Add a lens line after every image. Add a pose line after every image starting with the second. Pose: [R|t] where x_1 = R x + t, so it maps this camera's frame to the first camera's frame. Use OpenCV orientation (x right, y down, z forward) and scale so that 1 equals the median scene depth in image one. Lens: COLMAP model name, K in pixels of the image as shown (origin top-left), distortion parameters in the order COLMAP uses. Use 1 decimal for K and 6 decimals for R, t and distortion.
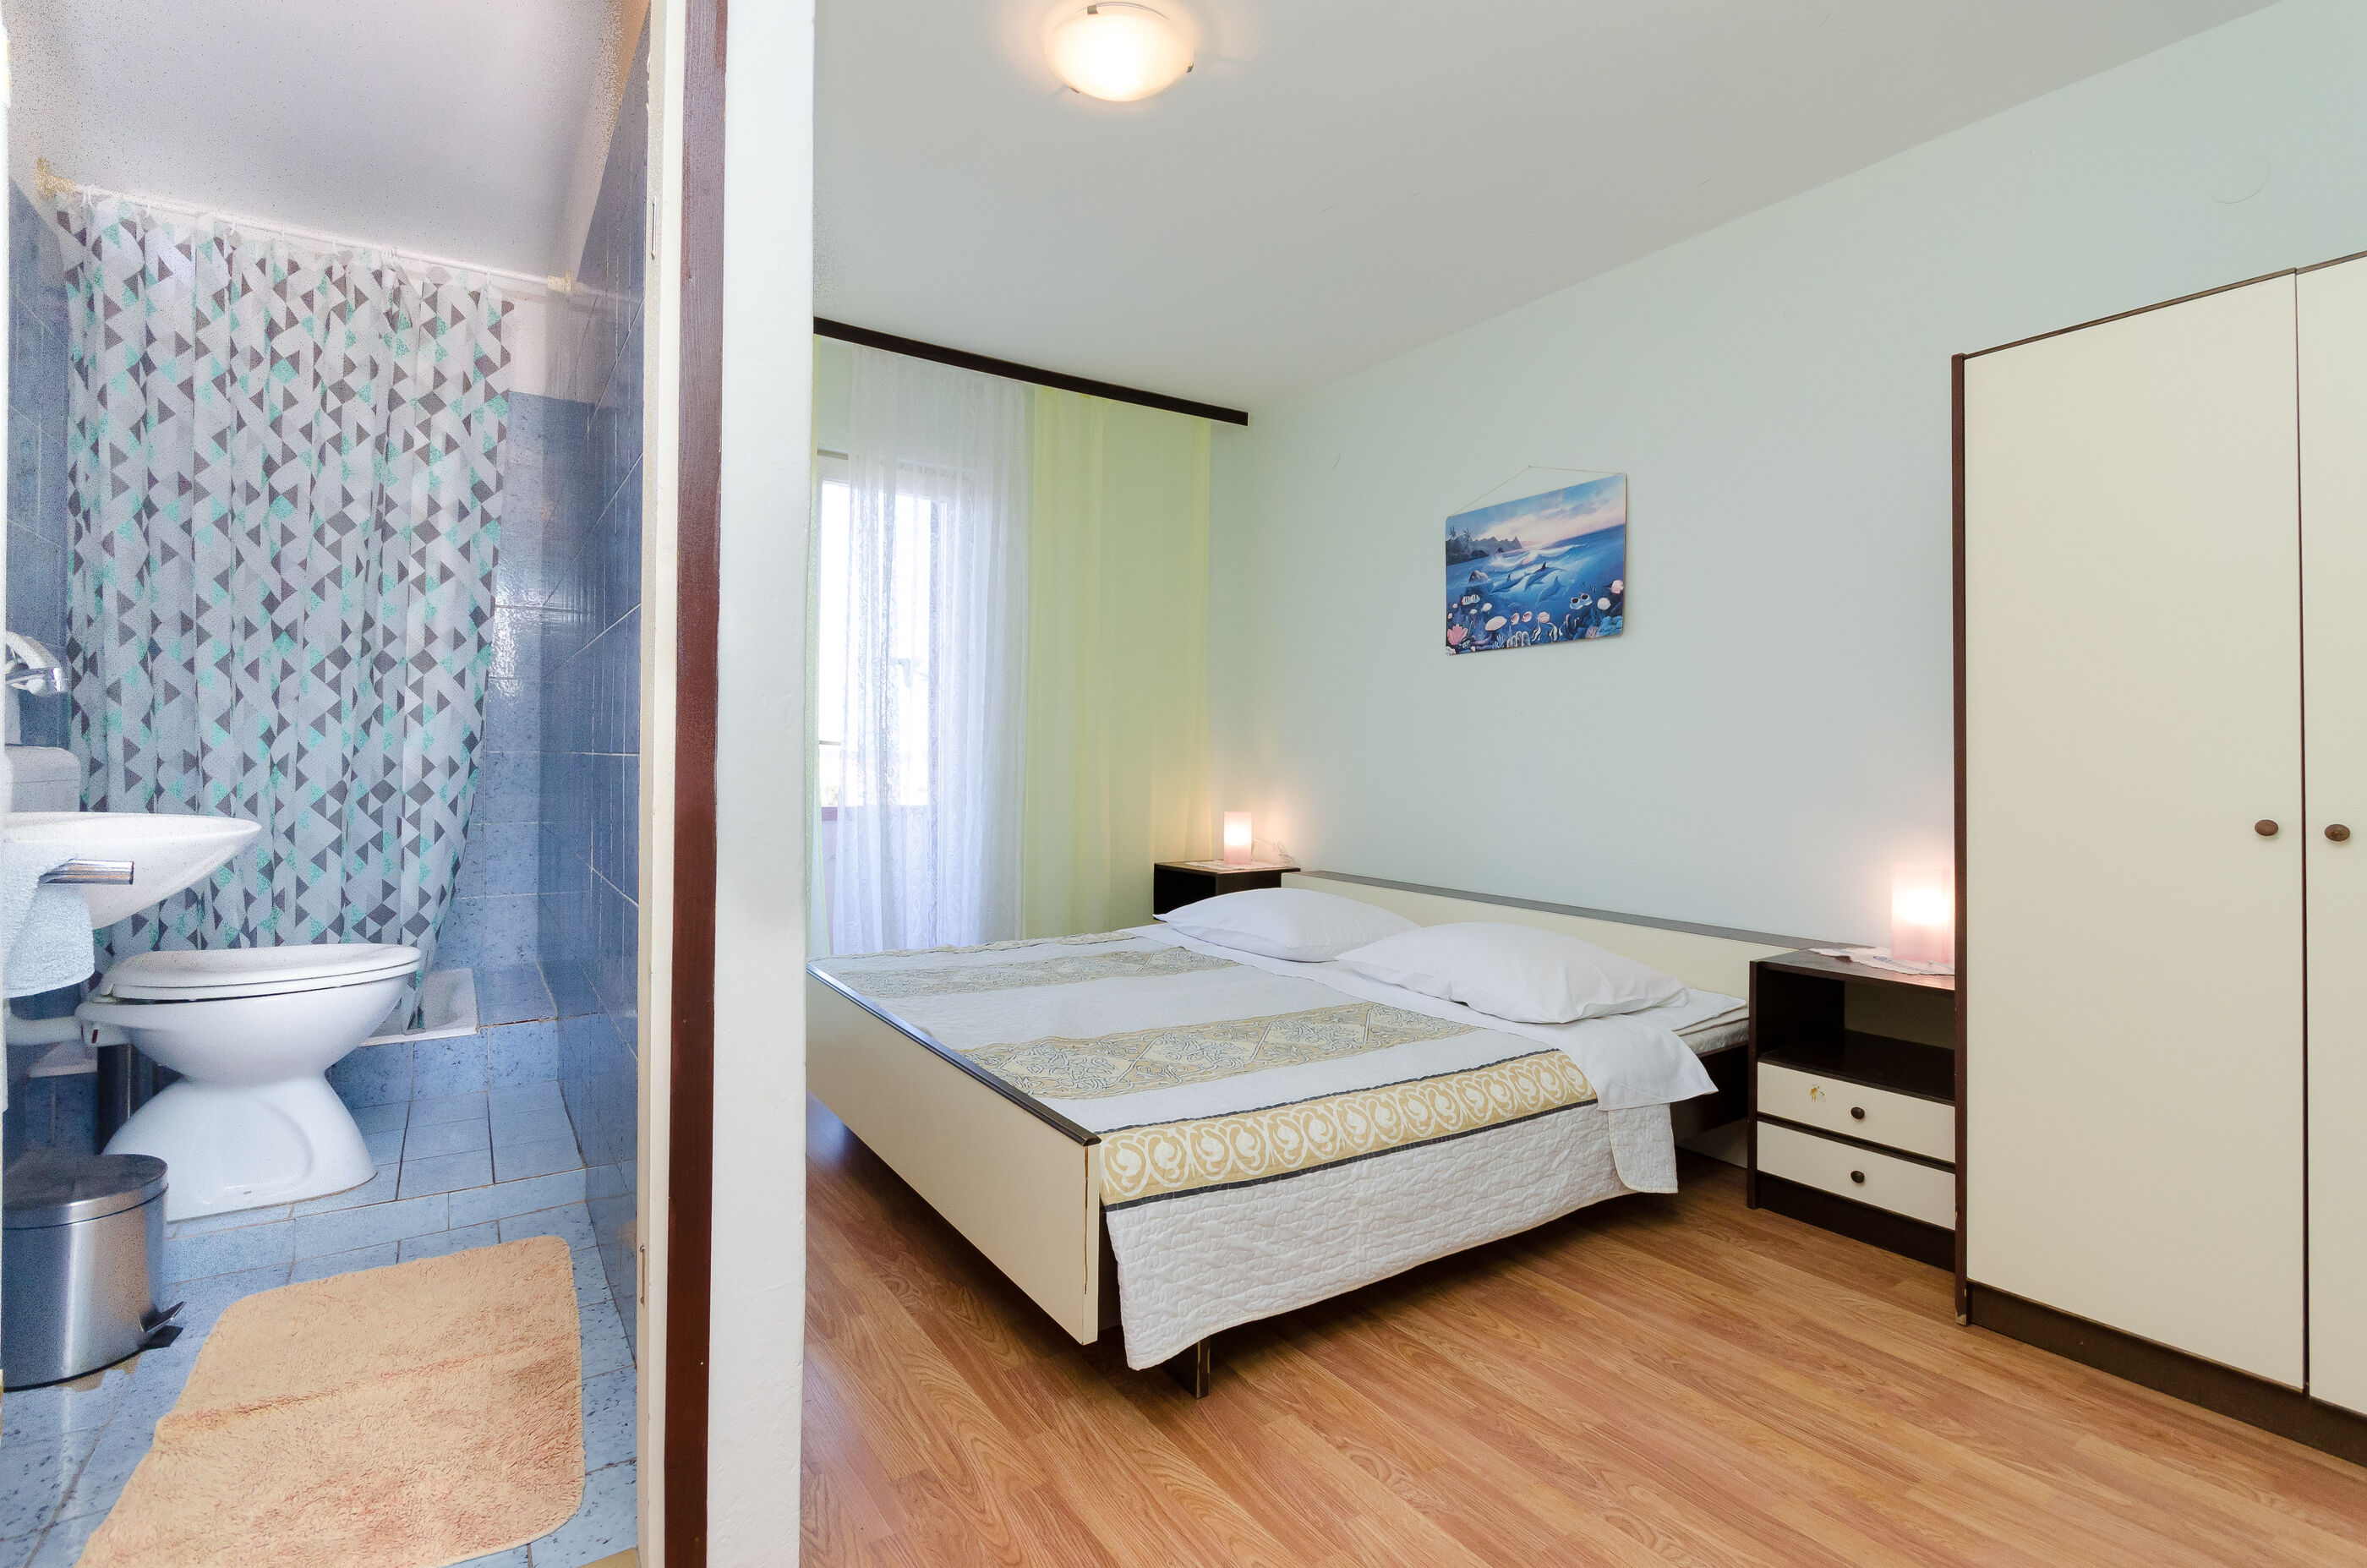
lens RADIAL K [[1096.3, 0, 1185.6], [0, 1096.3, 753.5], [0, 0, 1]] dist [-0.011302, -0.001188]
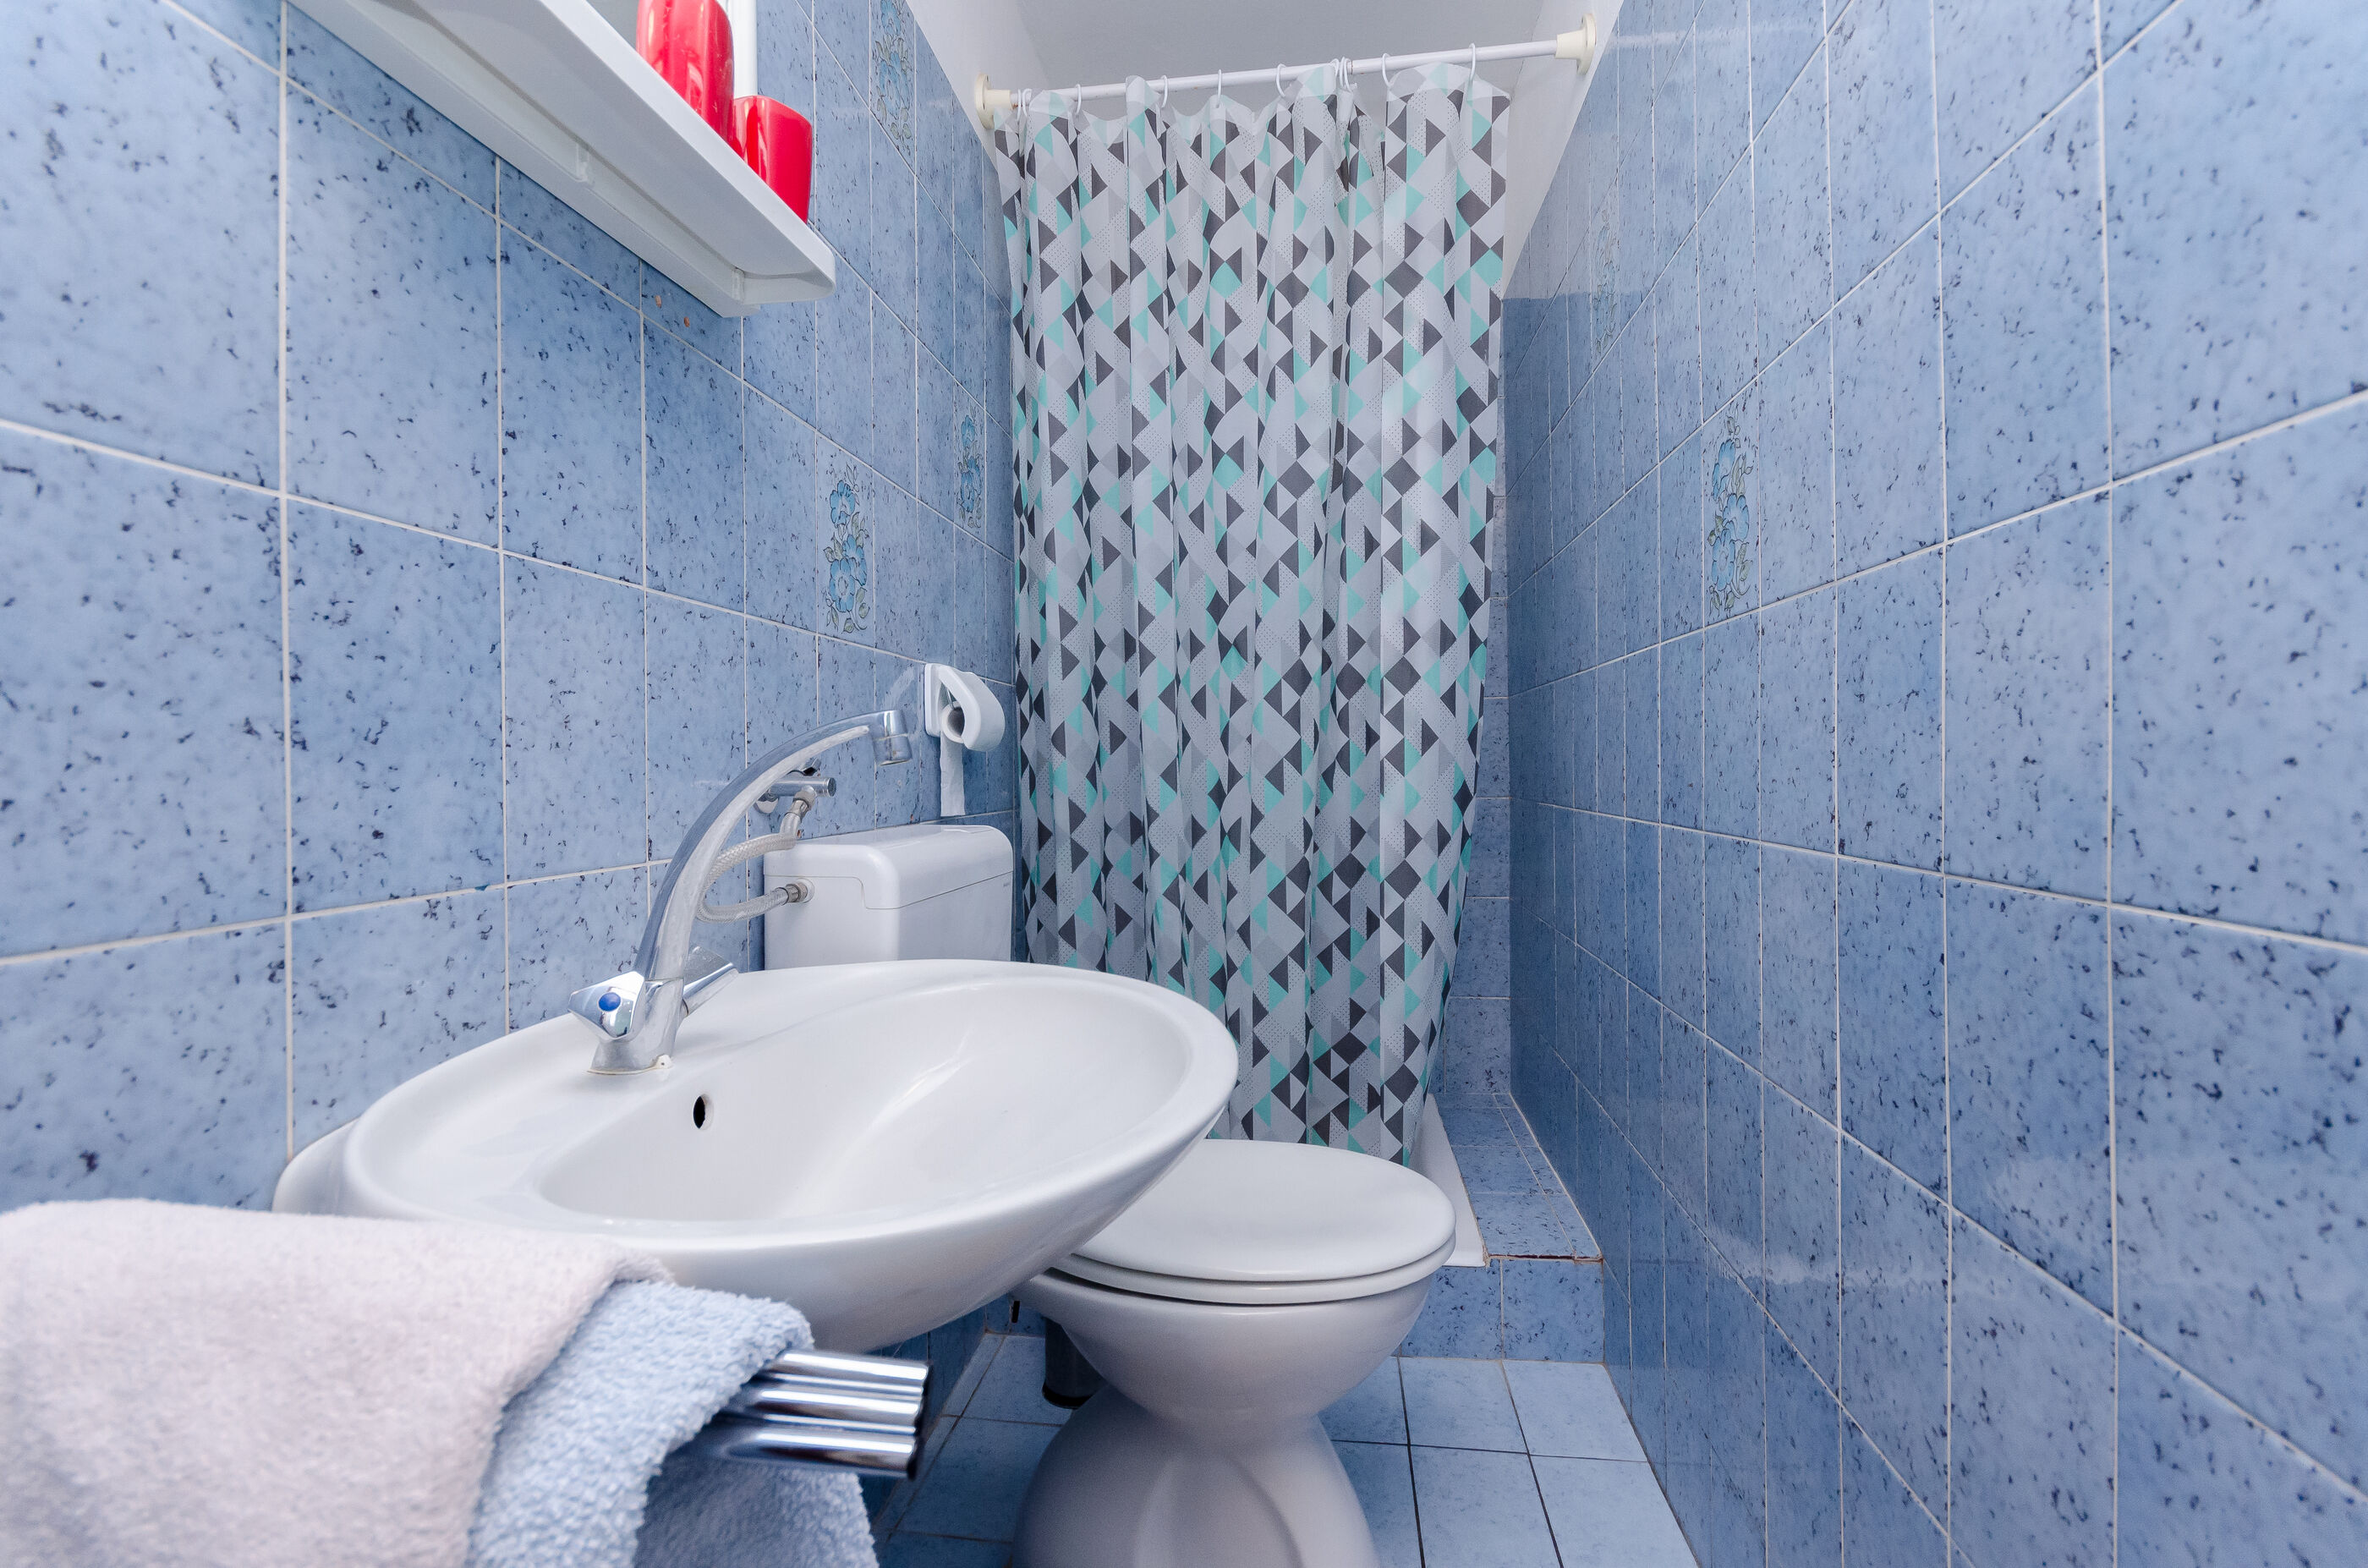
lens RADIAL K [[1058.2, 0, 1190.5], [0, 1058.2, 781.7], [0, 0, 1]] dist [-0.003379, -0.000213]
pose [[0.758117, -0.005108, -0.652099, -0.383042], [0.016299, 0.999805, 0.011118, -0.030218], [0.651915, -0.019057, 0.758053, 0.436914]]
